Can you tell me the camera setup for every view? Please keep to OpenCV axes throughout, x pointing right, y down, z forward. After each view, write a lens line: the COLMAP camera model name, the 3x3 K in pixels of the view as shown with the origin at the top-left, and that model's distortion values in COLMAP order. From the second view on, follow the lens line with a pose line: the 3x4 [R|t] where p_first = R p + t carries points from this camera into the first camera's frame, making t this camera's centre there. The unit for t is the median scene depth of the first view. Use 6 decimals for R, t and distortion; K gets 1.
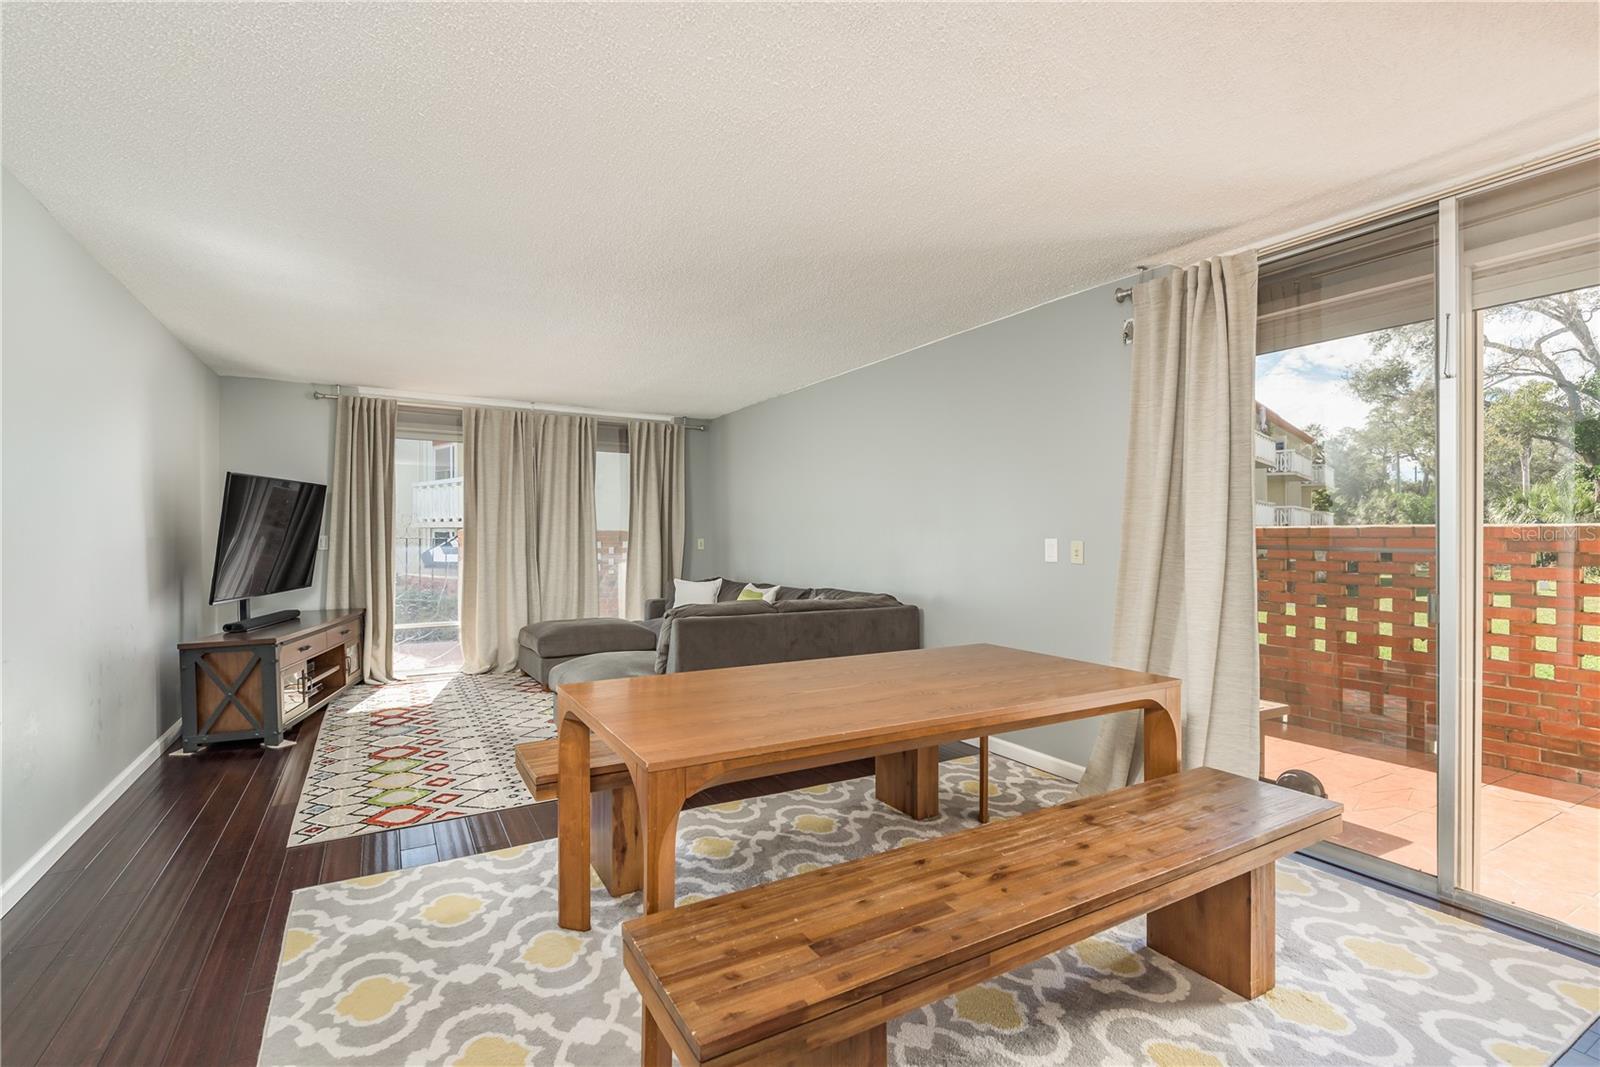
lens RADIAL K [[718.4, 0, 795.5], [0, 718.4, 531.2], [0, 0, 1]] dist [0.008919, -0.001609]
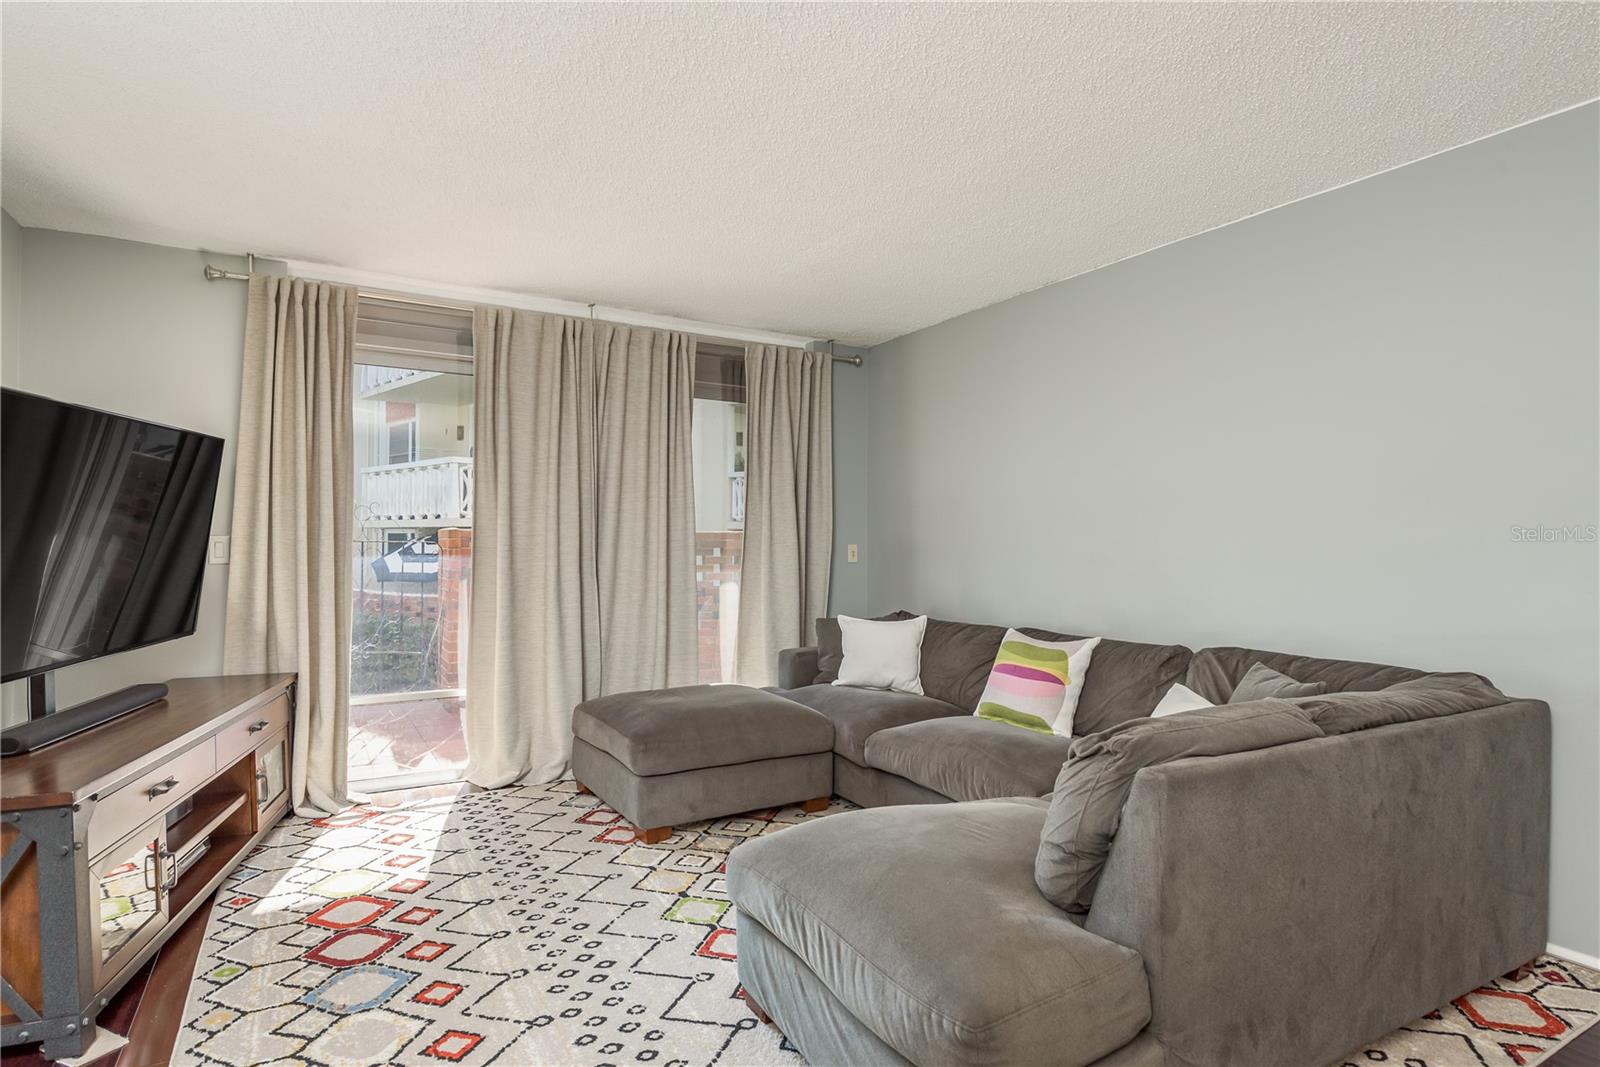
lens RADIAL K [[839.0, 0, 816.8], [0, 839.0, 534.1], [0, 0, 1]] dist [-0.019219, 0.001098]
pose [[0.999929, 0.004128, 0.011175, -0.201271], [-0.004134, 0.999991, 0.000482, 0.001821], [-0.011172, -0.000528, 0.999937, 0.347630]]
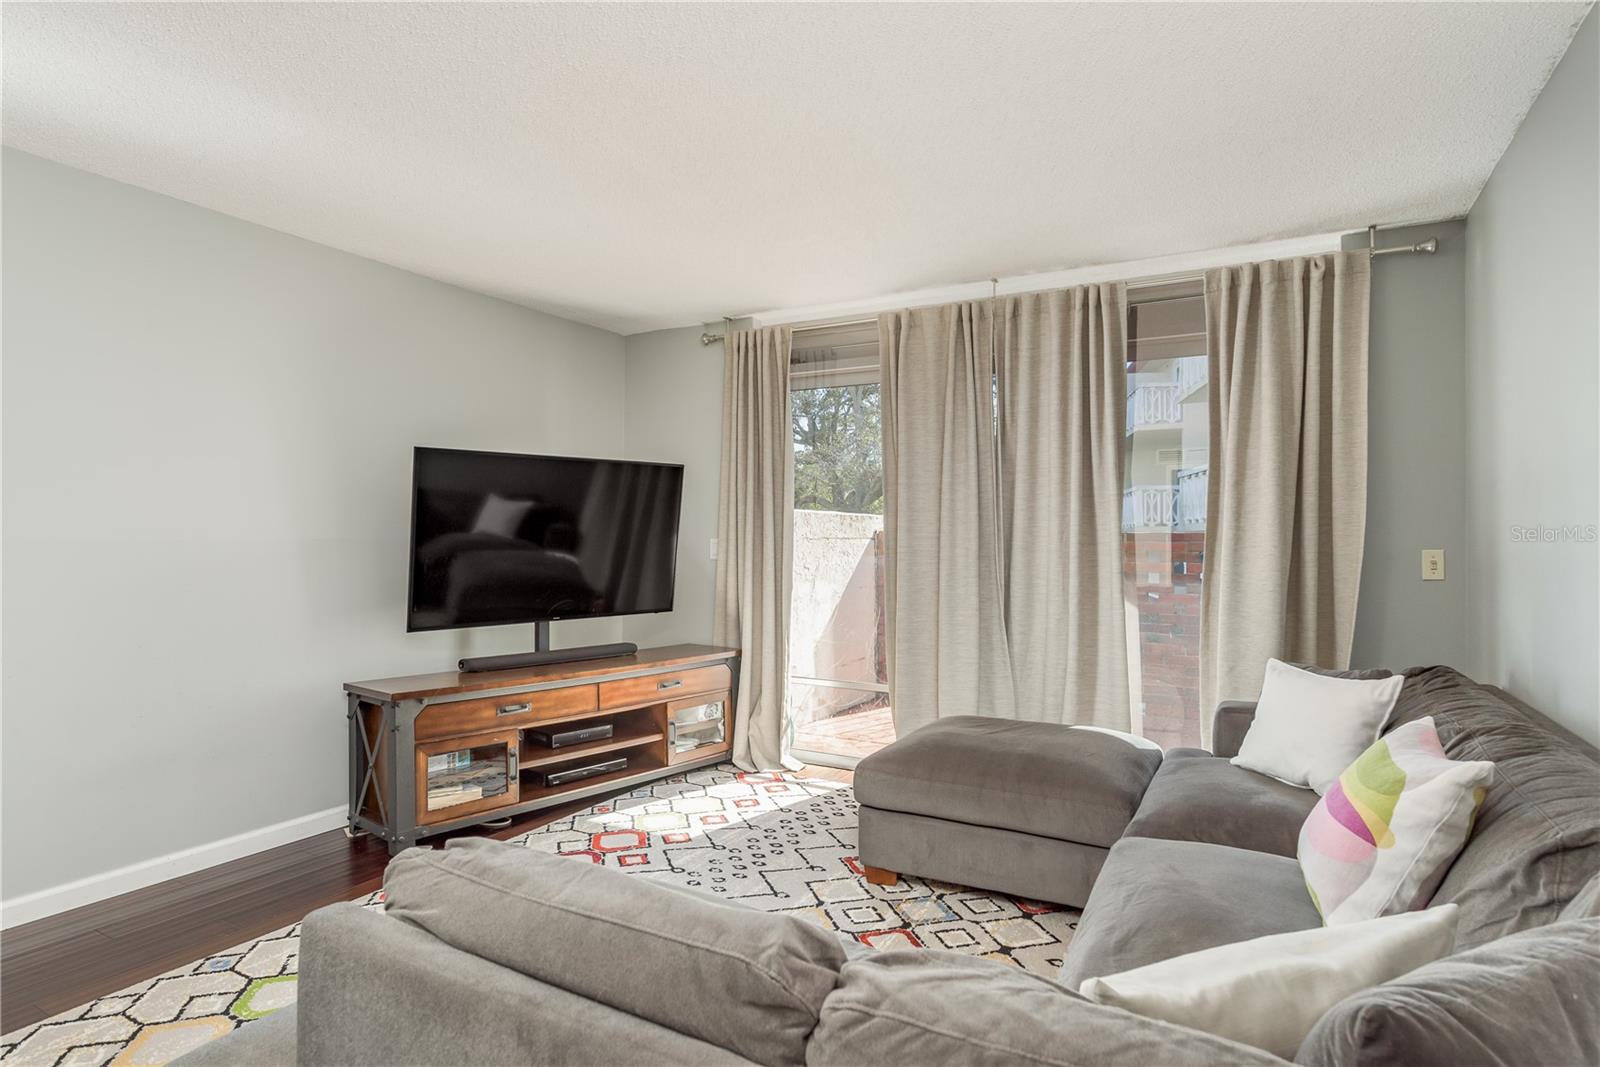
lens RADIAL K [[839.0, 0, 787.8], [0, 839.0, 538.1], [0, 0, 1]] dist [-0.019219, 0.001098]
pose [[0.514344, 0.001126, -0.857583, 0.075648], [0.003417, 0.999989, 0.003362, 0.002169], [0.857577, -0.004659, 0.514335, 0.591410]]
